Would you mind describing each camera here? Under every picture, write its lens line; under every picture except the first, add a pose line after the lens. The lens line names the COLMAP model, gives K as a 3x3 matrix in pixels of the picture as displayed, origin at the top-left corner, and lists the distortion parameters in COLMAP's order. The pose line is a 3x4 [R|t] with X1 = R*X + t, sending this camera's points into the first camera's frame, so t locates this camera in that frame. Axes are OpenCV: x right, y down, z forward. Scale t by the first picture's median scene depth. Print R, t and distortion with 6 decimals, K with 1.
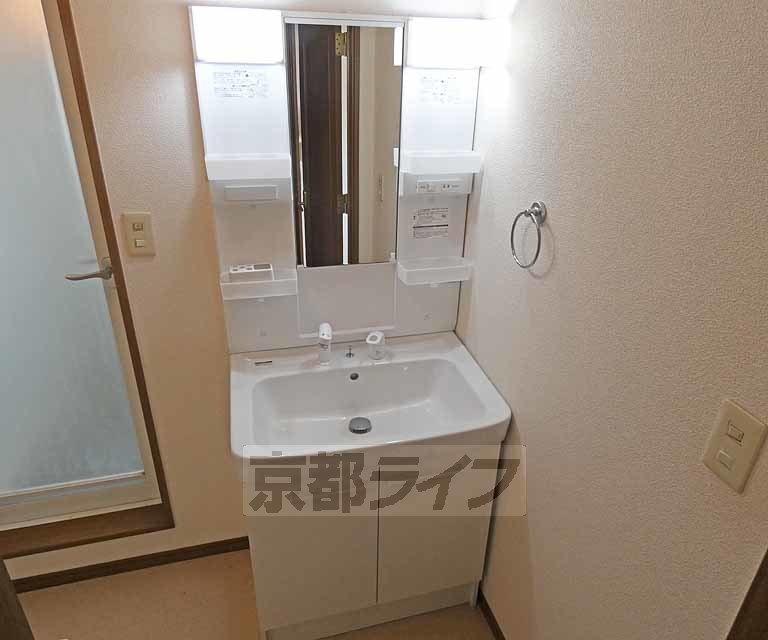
lens RADIAL K [[513.2, 0, 384.2], [0, 513.2, 318.8], [0, 0, 1]] dist [-0.000705, -0.001834]
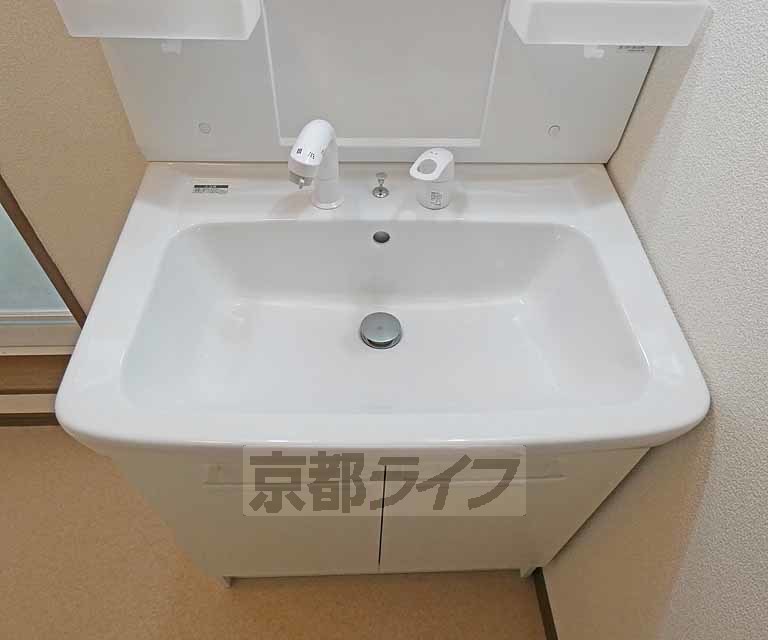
lens RADIAL K [[513.2, 0, 381.5], [0, 513.2, 320.0], [0, 0, 1]] dist [-0.000705, -0.001834]
pose [[0.975196, 0.170146, -0.141572, 0.026945], [-0.099444, 0.908216, 0.406515, -0.019556], [0.197745, -0.382354, 0.902609, 0.510077]]
